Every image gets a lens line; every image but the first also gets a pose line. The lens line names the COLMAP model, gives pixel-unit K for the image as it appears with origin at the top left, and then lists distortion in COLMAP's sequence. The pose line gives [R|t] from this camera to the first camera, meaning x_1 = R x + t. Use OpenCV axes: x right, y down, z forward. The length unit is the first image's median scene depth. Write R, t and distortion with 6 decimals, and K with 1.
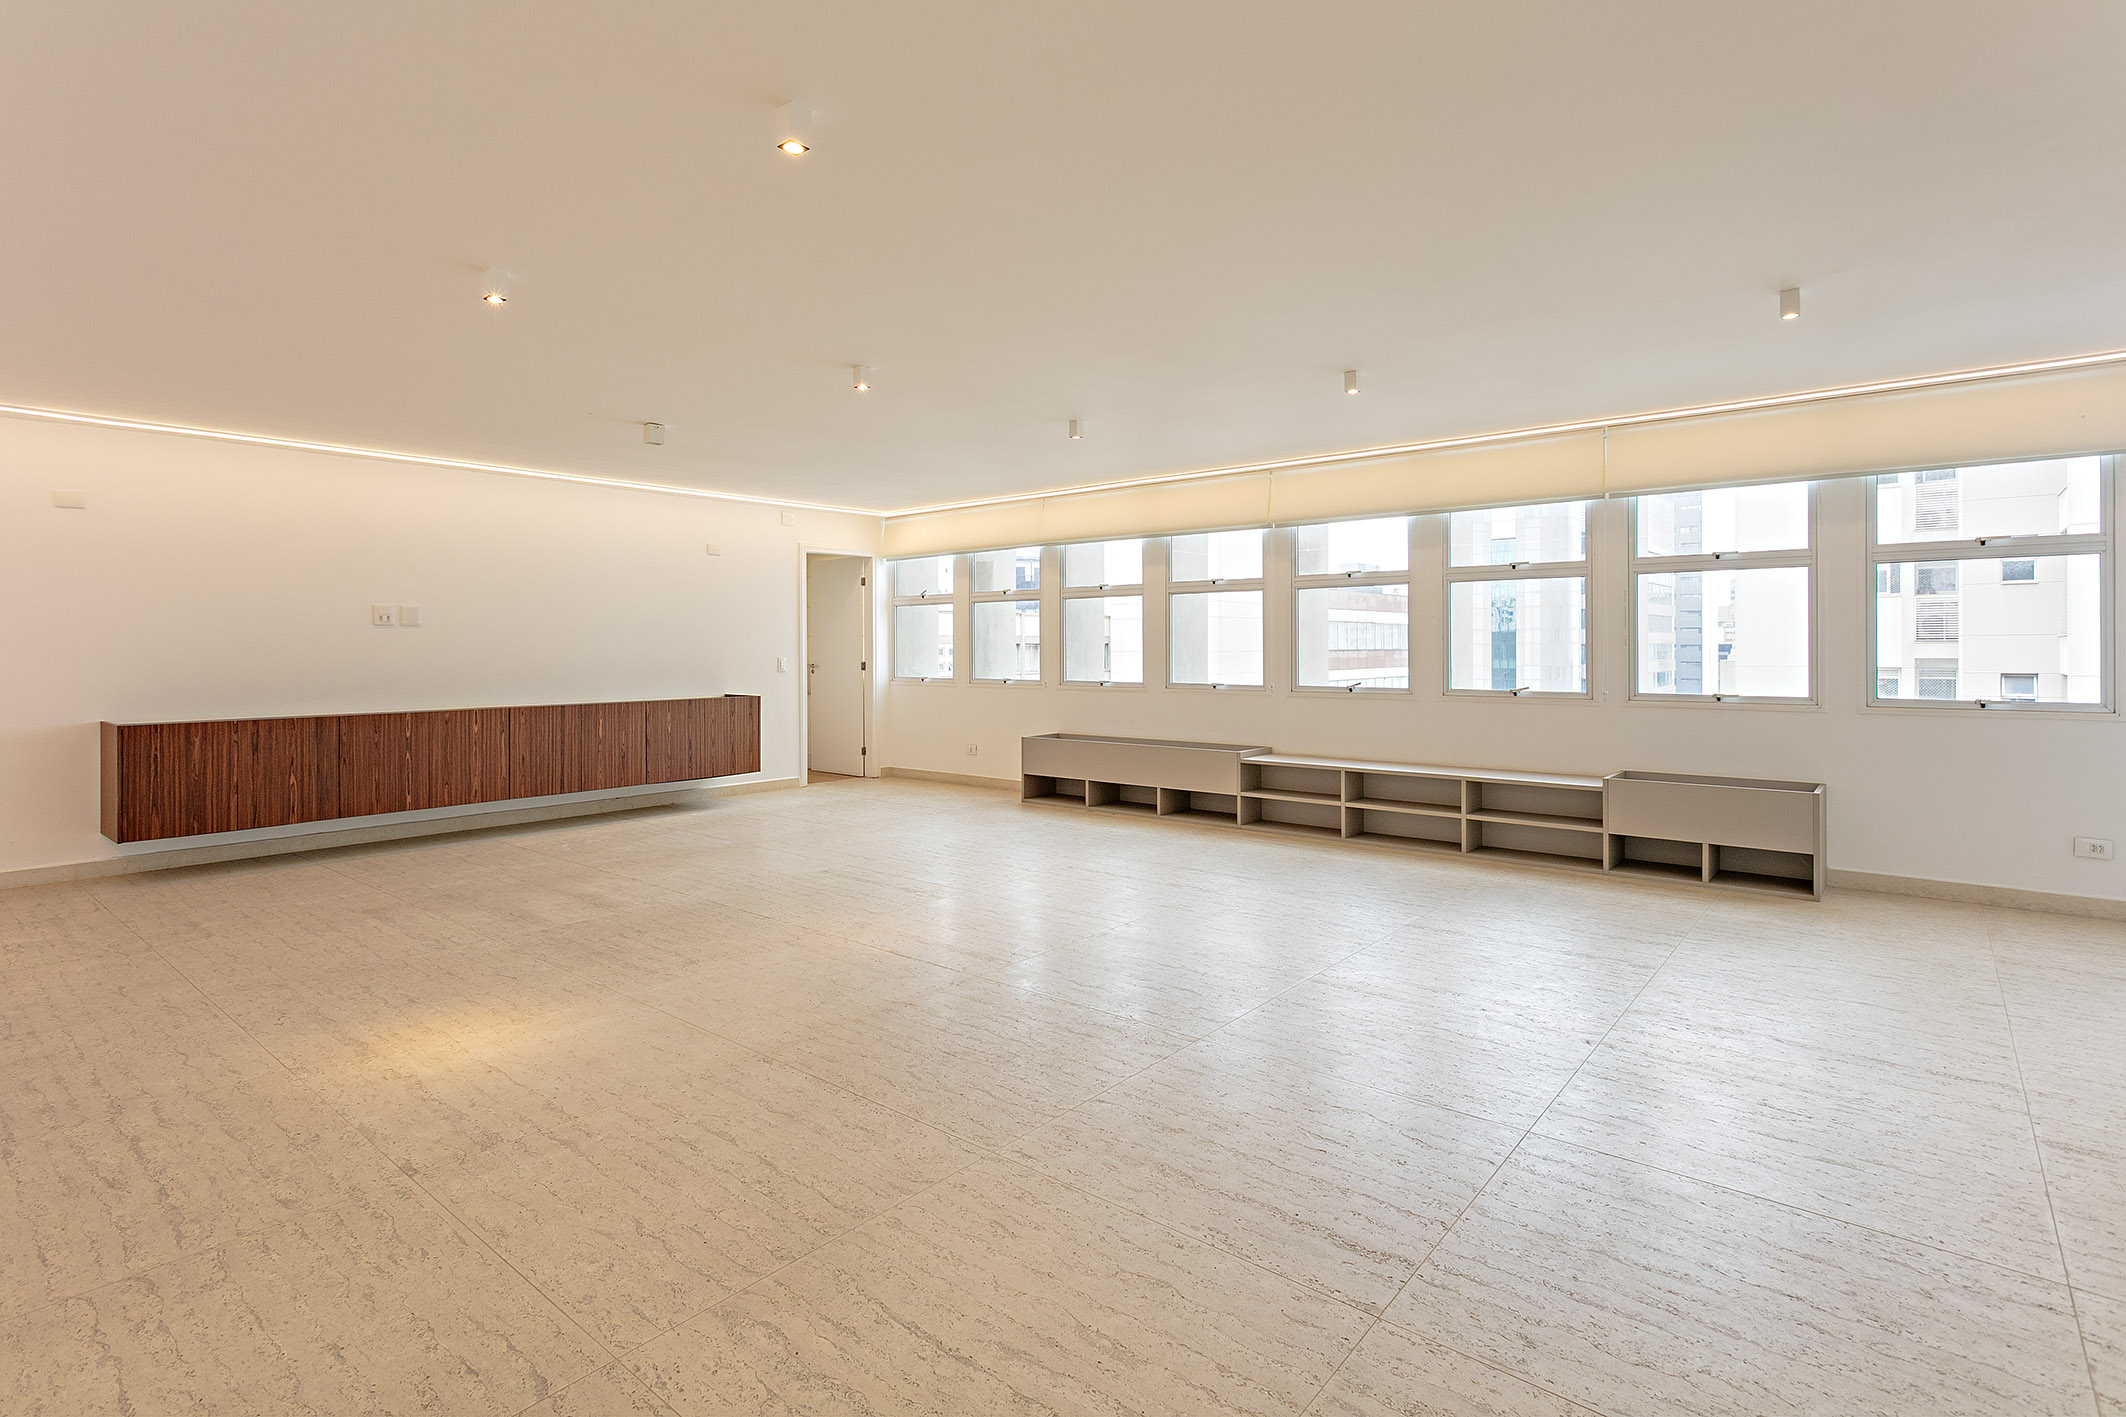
lens RADIAL K [[1024.4, 0, 1010.2], [0, 1024.4, 655.4], [0, 0, 1]] dist [0.001546, 0.003690]
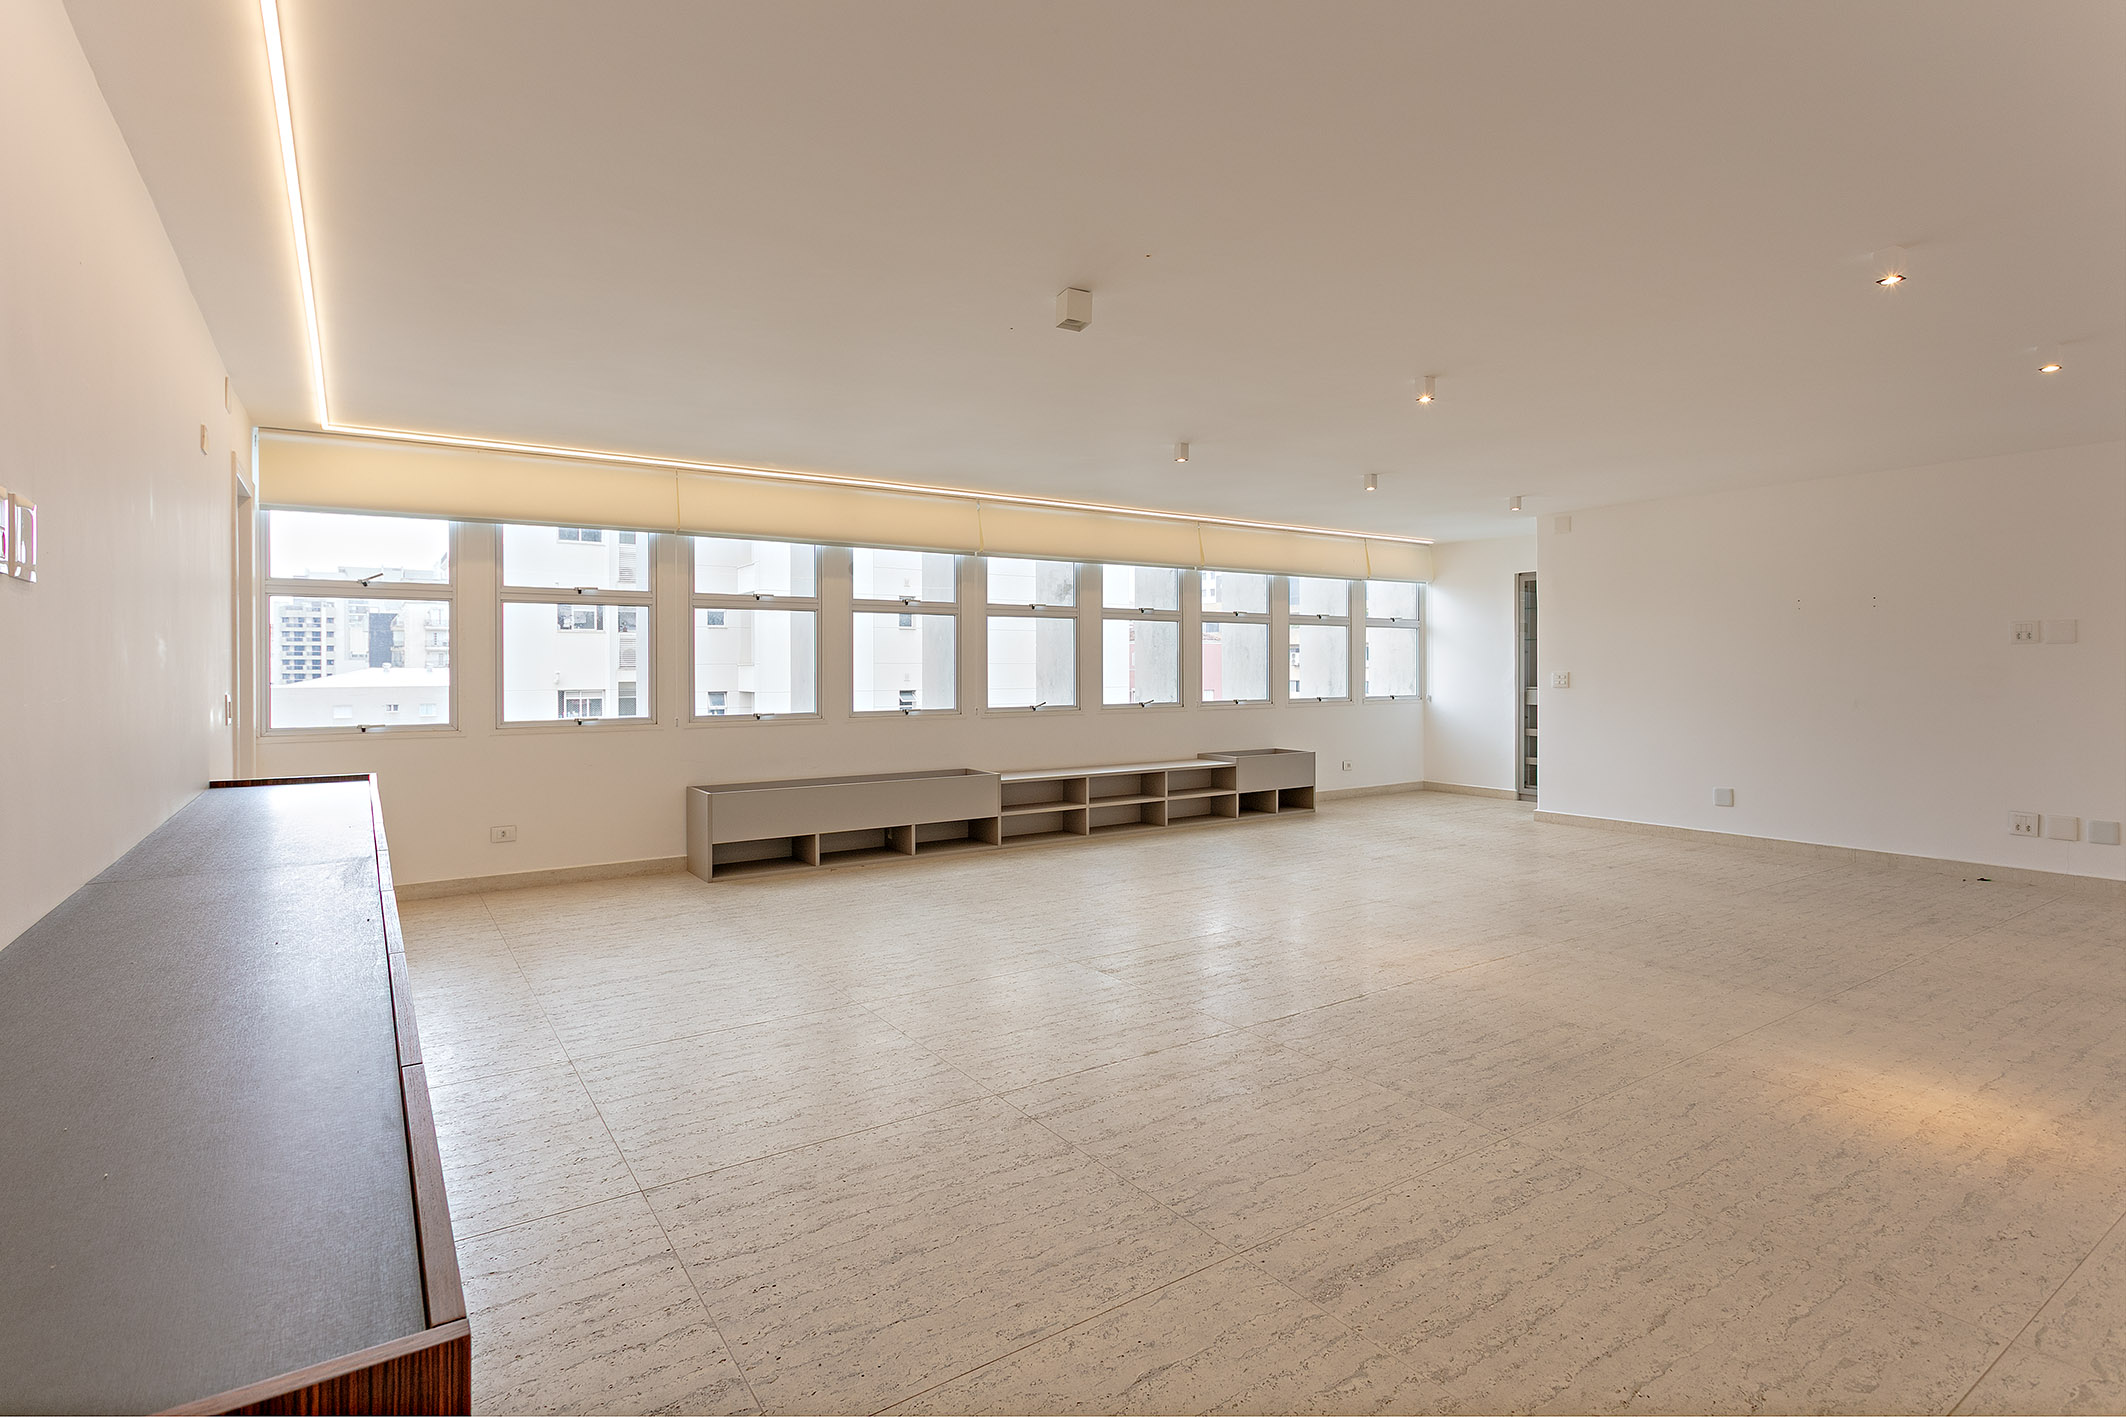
lens RADIAL K [[1024.4, 0, 1005.6], [0, 1024.4, 669.0], [0, 0, 1]] dist [0.001546, 0.003690]
pose [[0.276513, 0.002804, 0.961006, -0.726692], [0.010615, 0.999926, -0.005972, -0.003607], [-0.960952, 0.011852, 0.276463, 0.685350]]
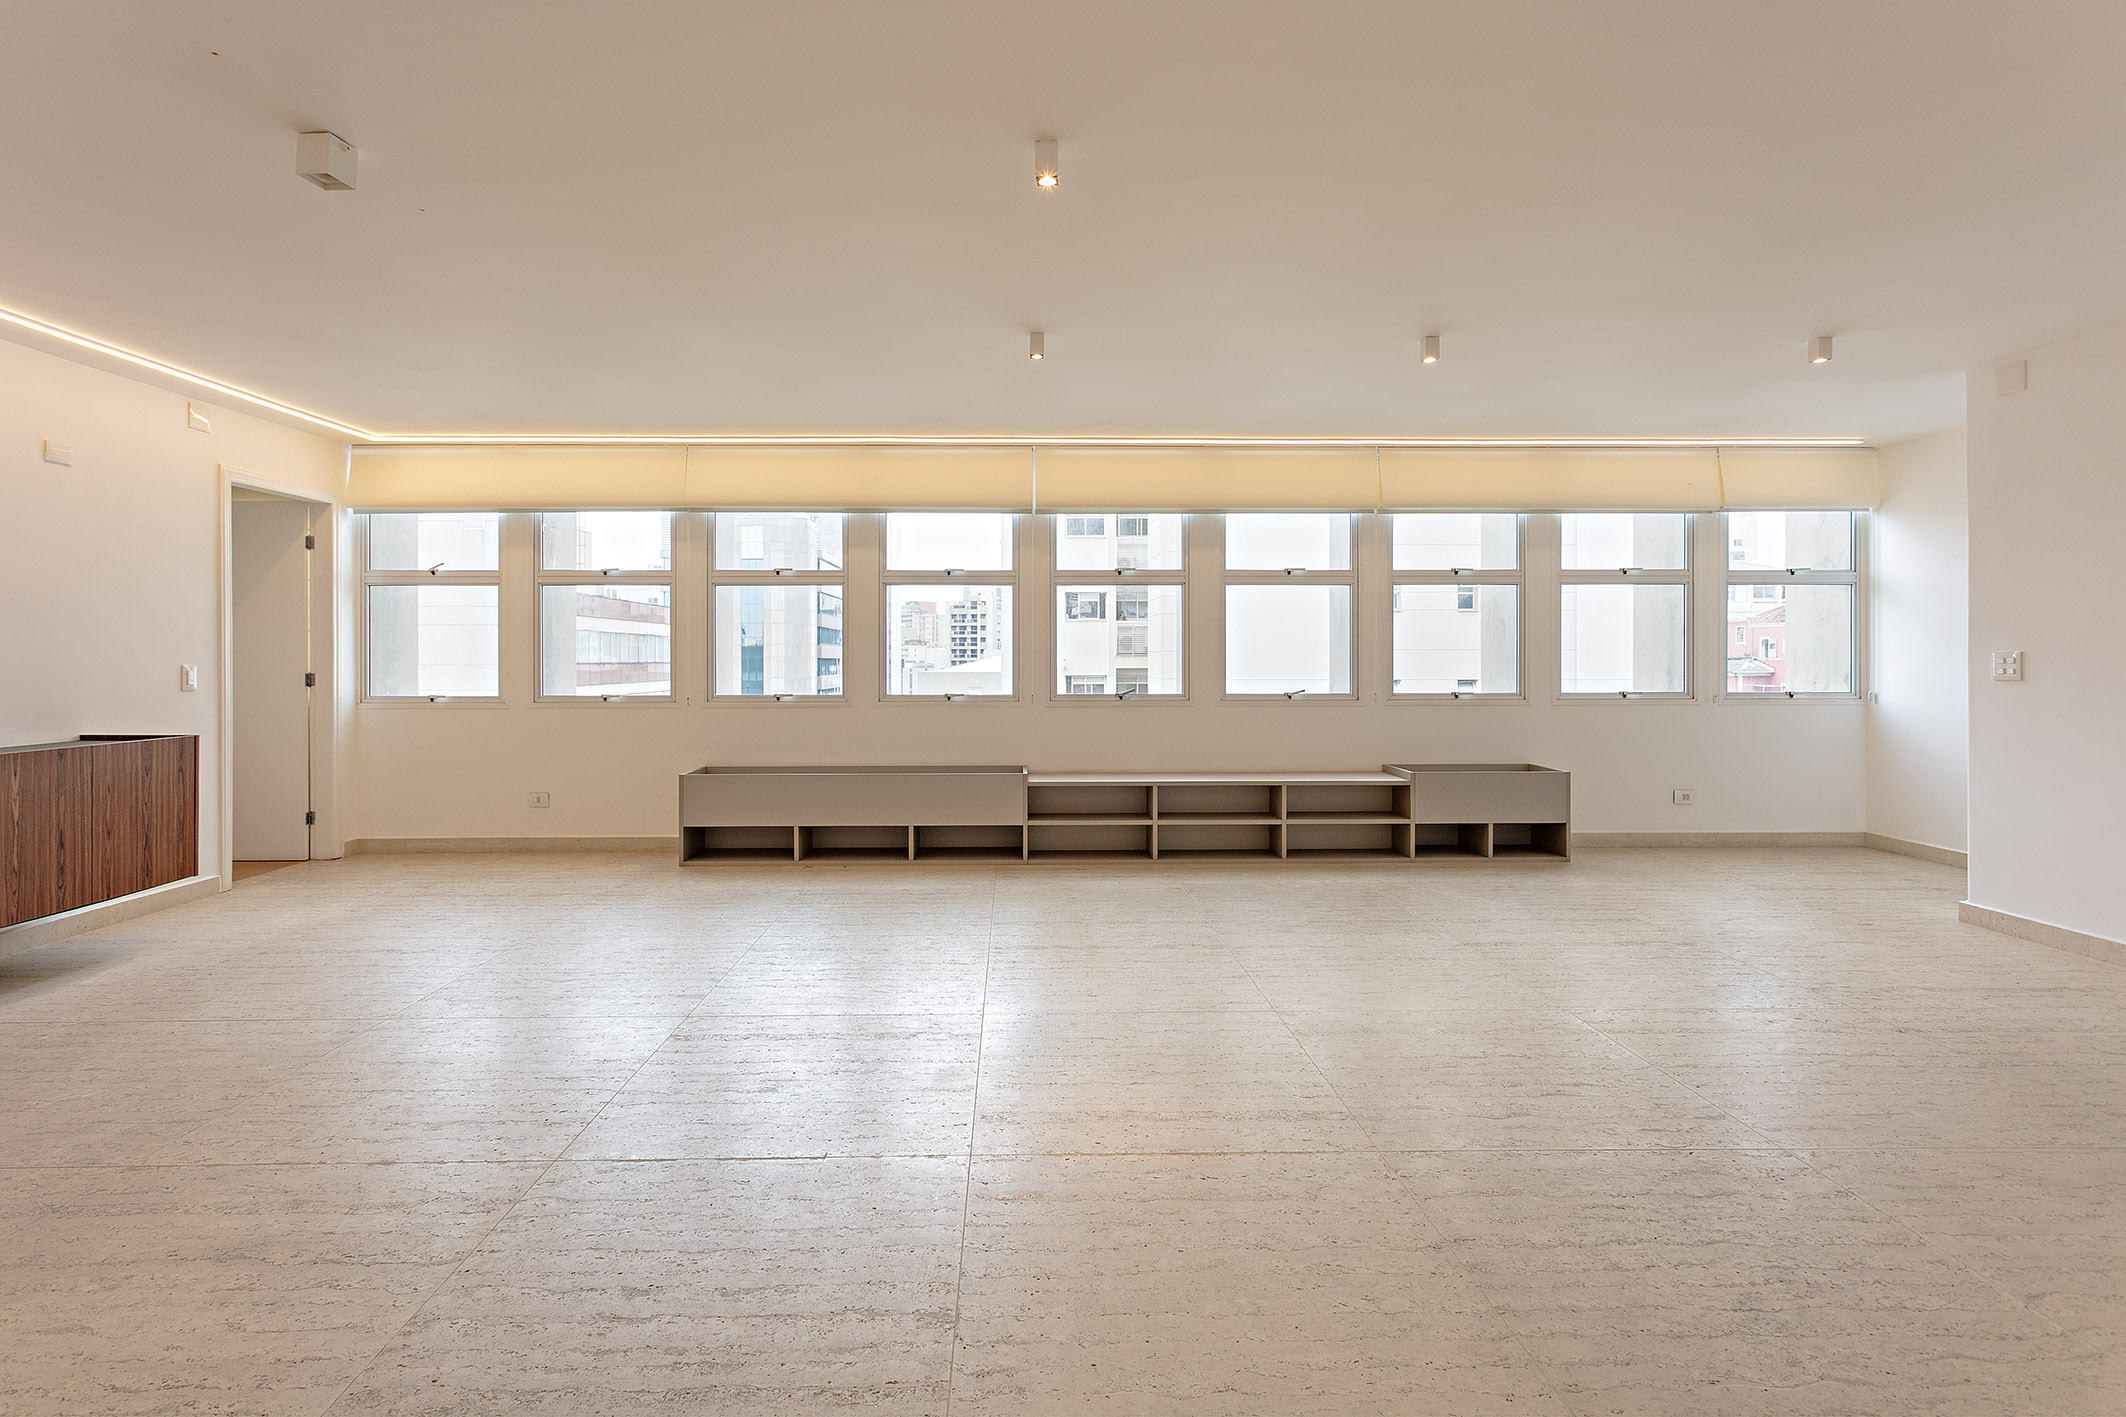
lens RADIAL K [[1024.4, 0, 1019.1], [0, 1024.4, 663.1], [0, 0, 1]] dist [0.001546, 0.003690]
pose [[0.741452, 0.000654, 0.671006, -0.332306], [0.003374, 0.999983, -0.004702, 0.006799], [-0.670997, 0.005750, 0.741437, 0.361188]]
